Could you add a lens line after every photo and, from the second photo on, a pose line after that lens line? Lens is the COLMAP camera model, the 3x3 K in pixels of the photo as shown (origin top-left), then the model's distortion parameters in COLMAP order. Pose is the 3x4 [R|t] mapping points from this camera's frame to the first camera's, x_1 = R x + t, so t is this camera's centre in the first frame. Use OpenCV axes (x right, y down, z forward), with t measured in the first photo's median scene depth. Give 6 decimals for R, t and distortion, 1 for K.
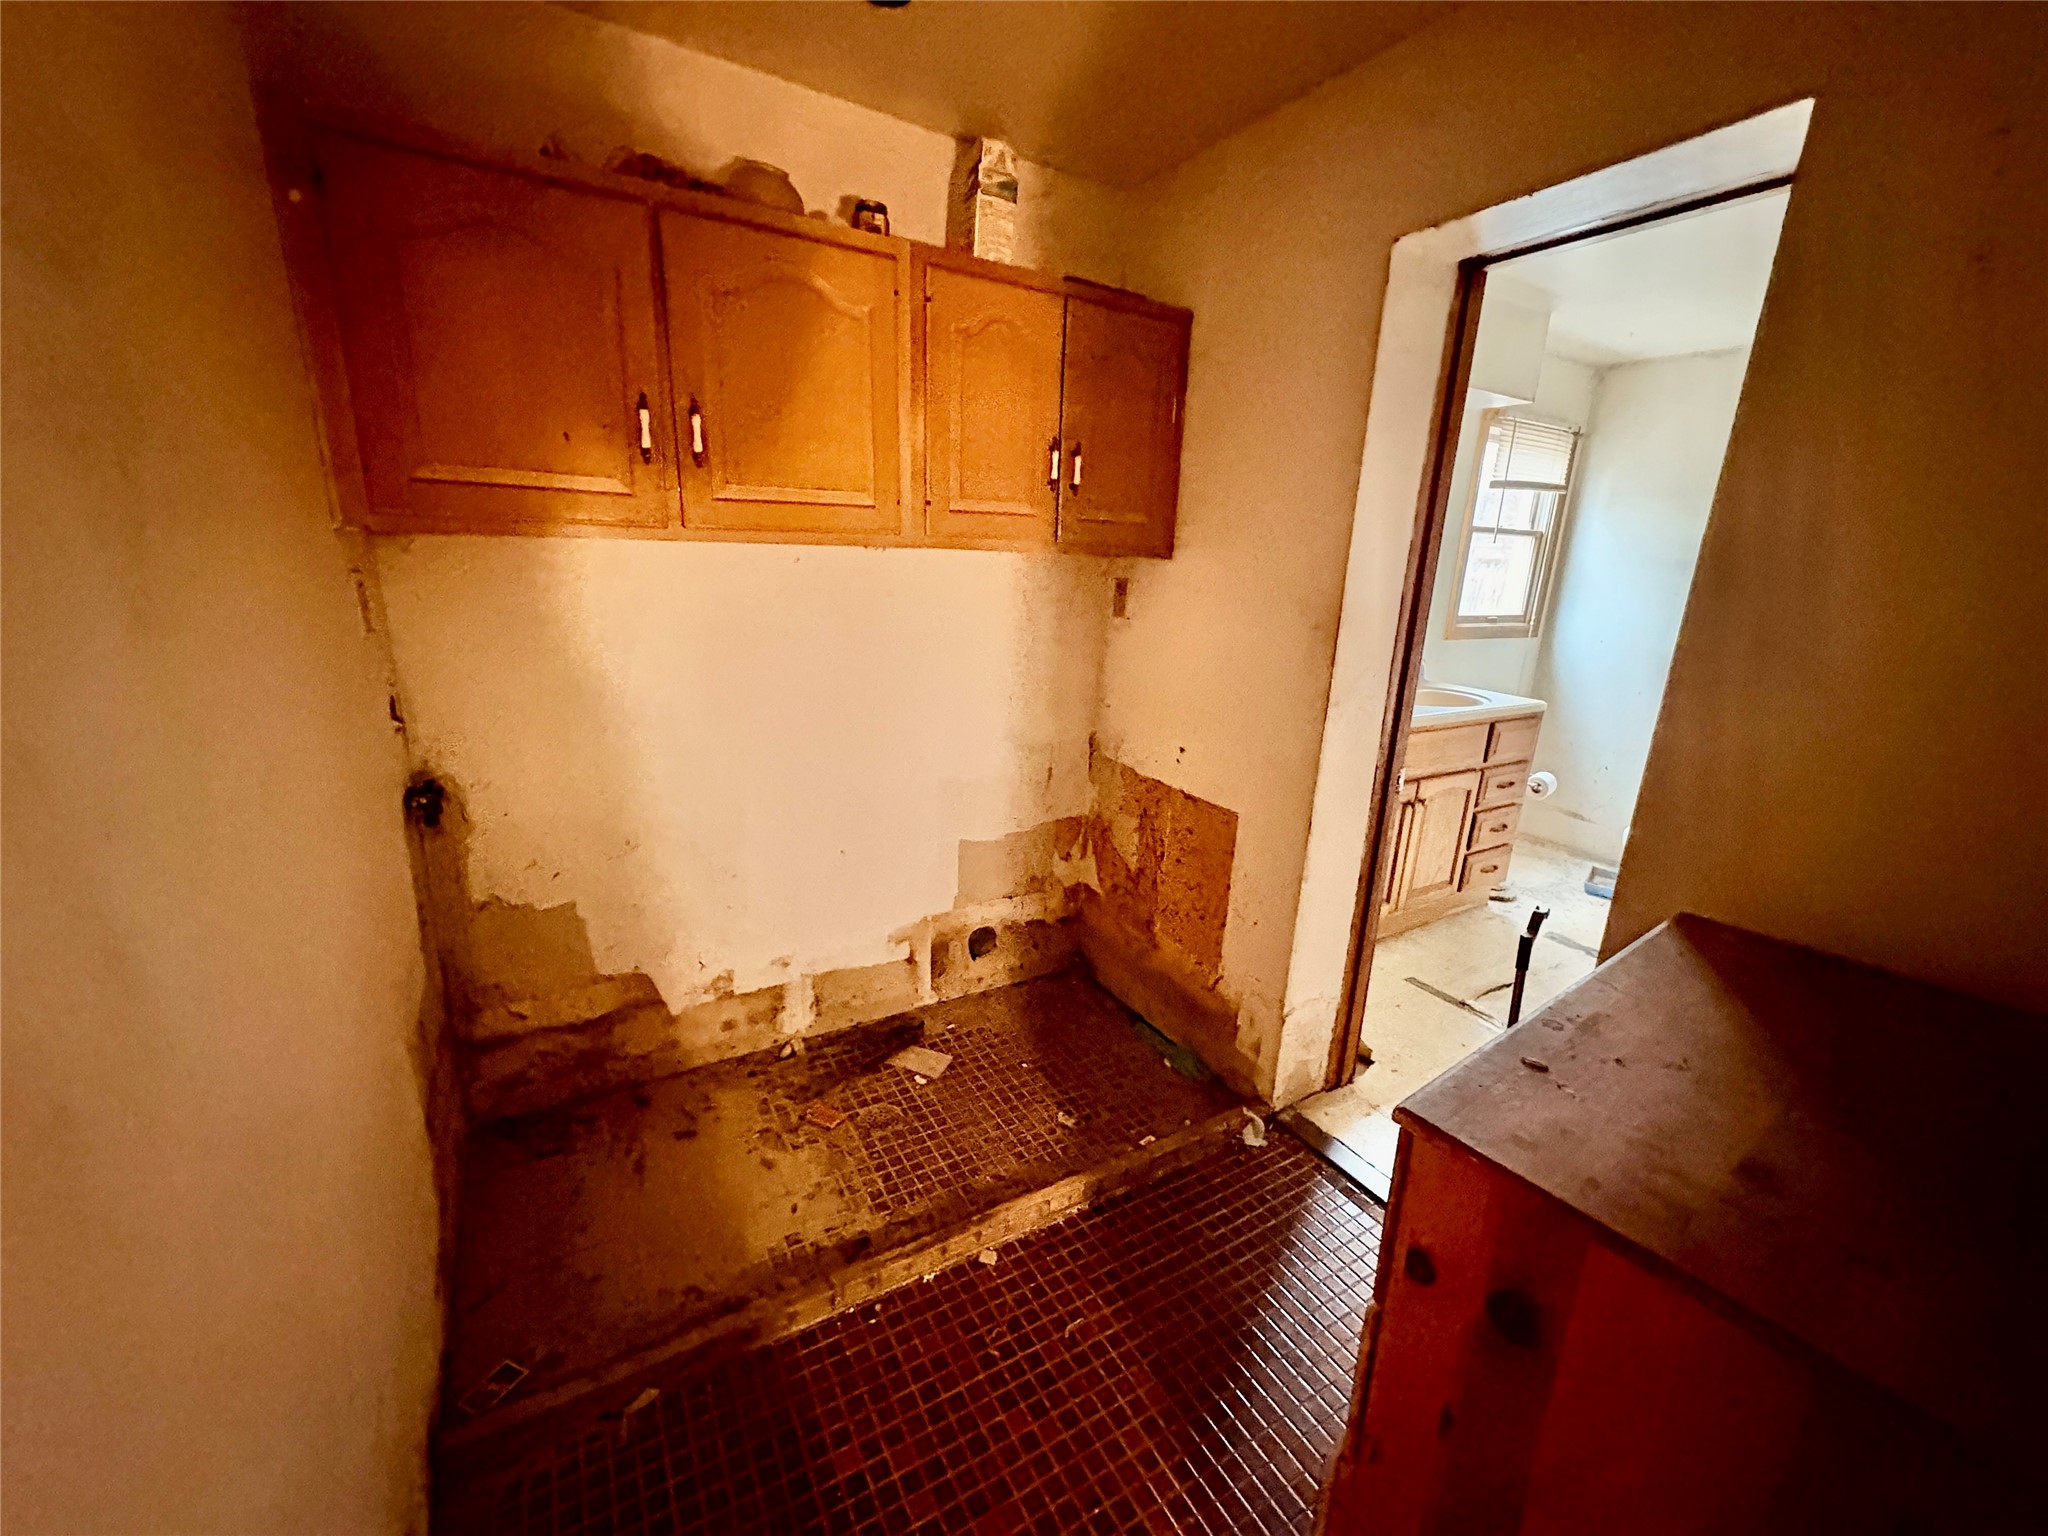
lens RADIAL K [[815.6, 0, 1014.9], [0, 815.6, 767.4], [0, 0, 1]] dist [0.000586, 0.000023]
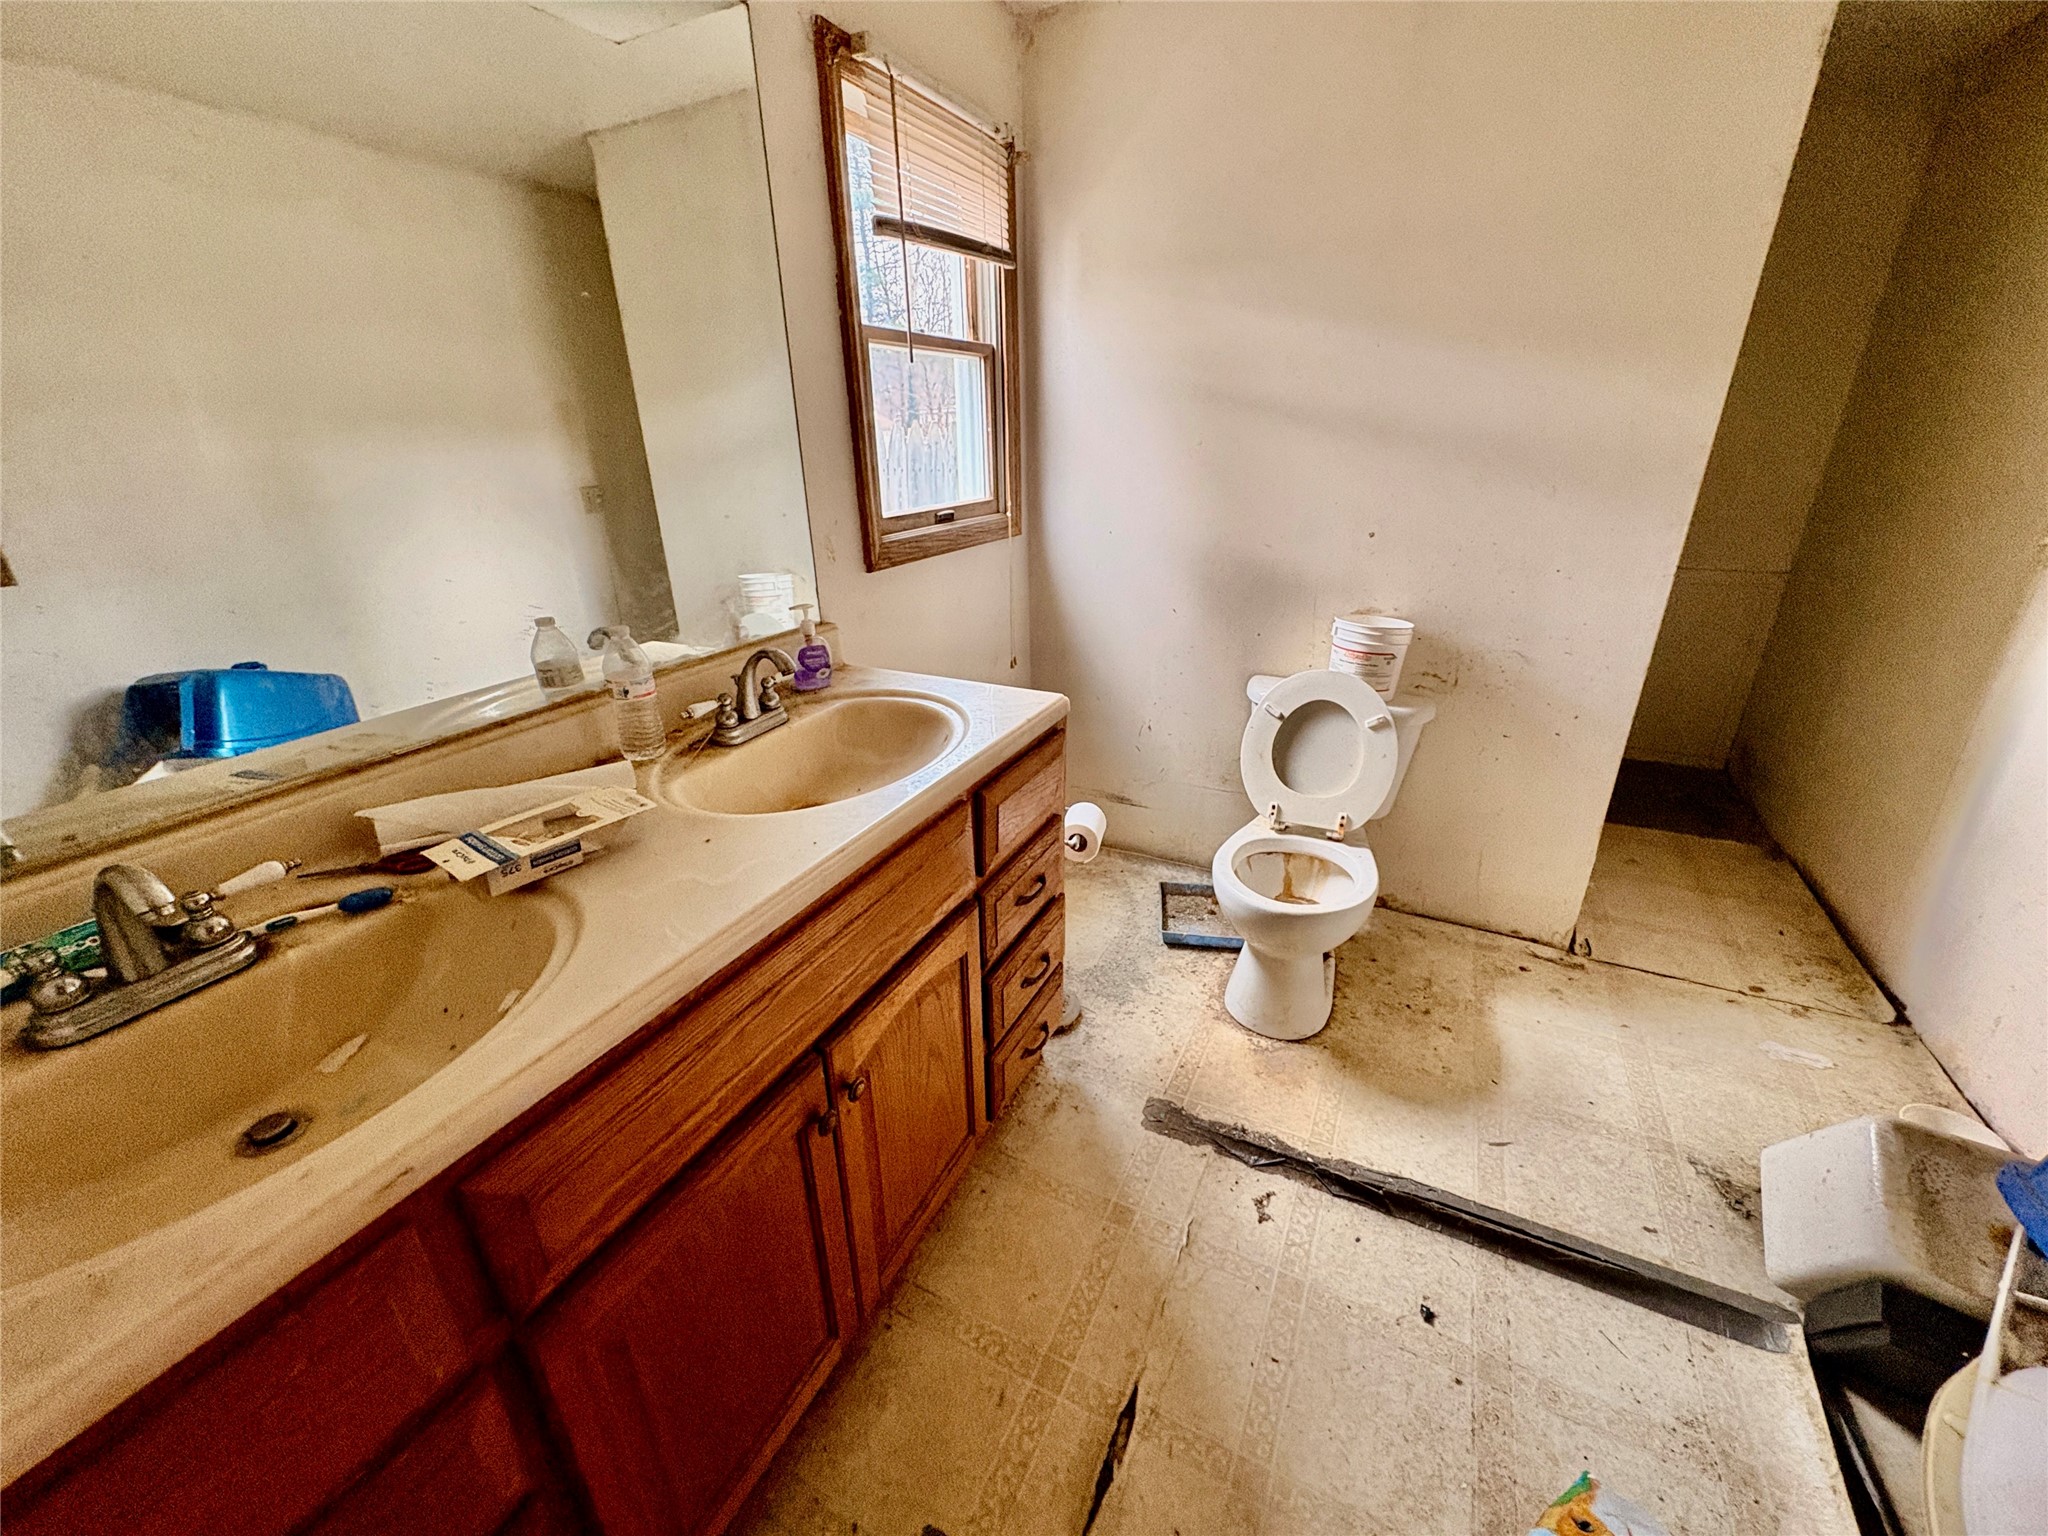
lens RADIAL K [[815.6, 0, 1024.7], [0, 815.6, 772.7], [0, 0, 1]] dist [0.000586, 0.000023]
pose [[0.836792, -0.261013, 0.481301, 0.328794], [0.191791, 0.963096, 0.188846, -0.111387], [-0.512831, -0.065716, 0.855971, 0.505420]]
